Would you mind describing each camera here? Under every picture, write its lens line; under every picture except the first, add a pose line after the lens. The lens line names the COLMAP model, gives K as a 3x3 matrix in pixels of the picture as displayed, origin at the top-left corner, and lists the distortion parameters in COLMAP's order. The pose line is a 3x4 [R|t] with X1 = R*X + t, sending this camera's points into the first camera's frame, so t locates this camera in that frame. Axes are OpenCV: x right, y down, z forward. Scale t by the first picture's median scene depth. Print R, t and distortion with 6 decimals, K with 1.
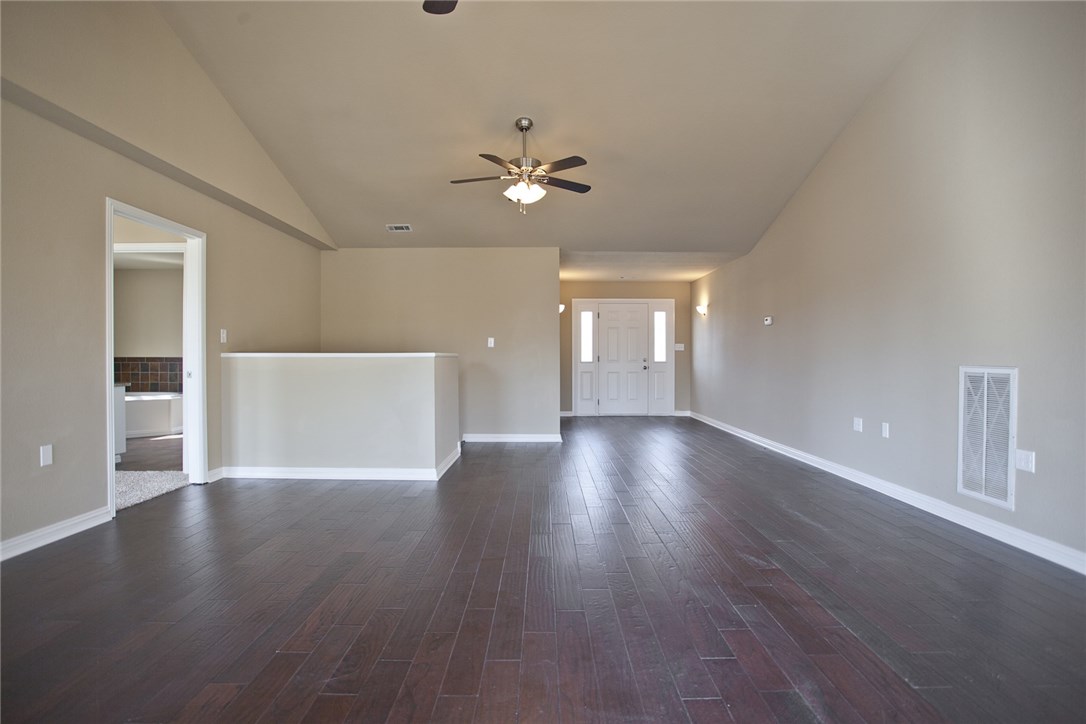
lens RADIAL K [[538.6, 0, 548.3], [0, 538.6, 361.3], [0, 0, 1]] dist [-0.082033, 0.037966]
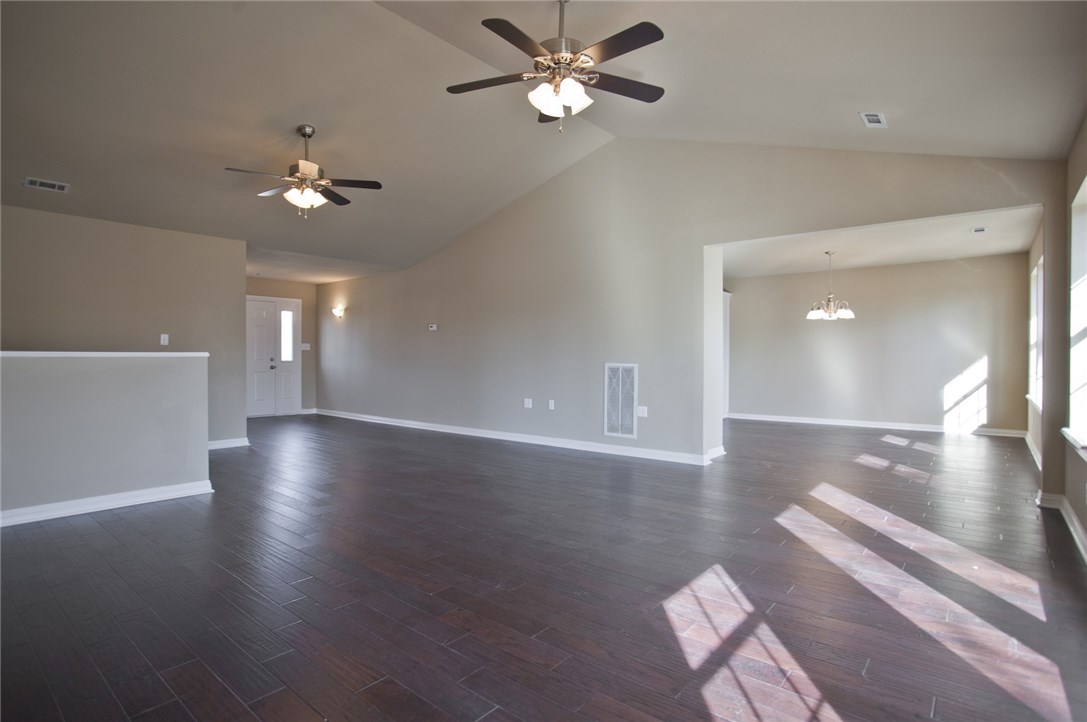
lens RADIAL K [[539.1, 0, 548.8], [0, 539.1, 360.3], [0, 0, 1]] dist [-0.082033, 0.037966]
pose [[0.644432, -0.003563, 0.764653, -0.526157], [0.003375, 0.999993, 0.001815, -0.001922], [-0.764654, 0.001411, 0.644440, -0.015668]]
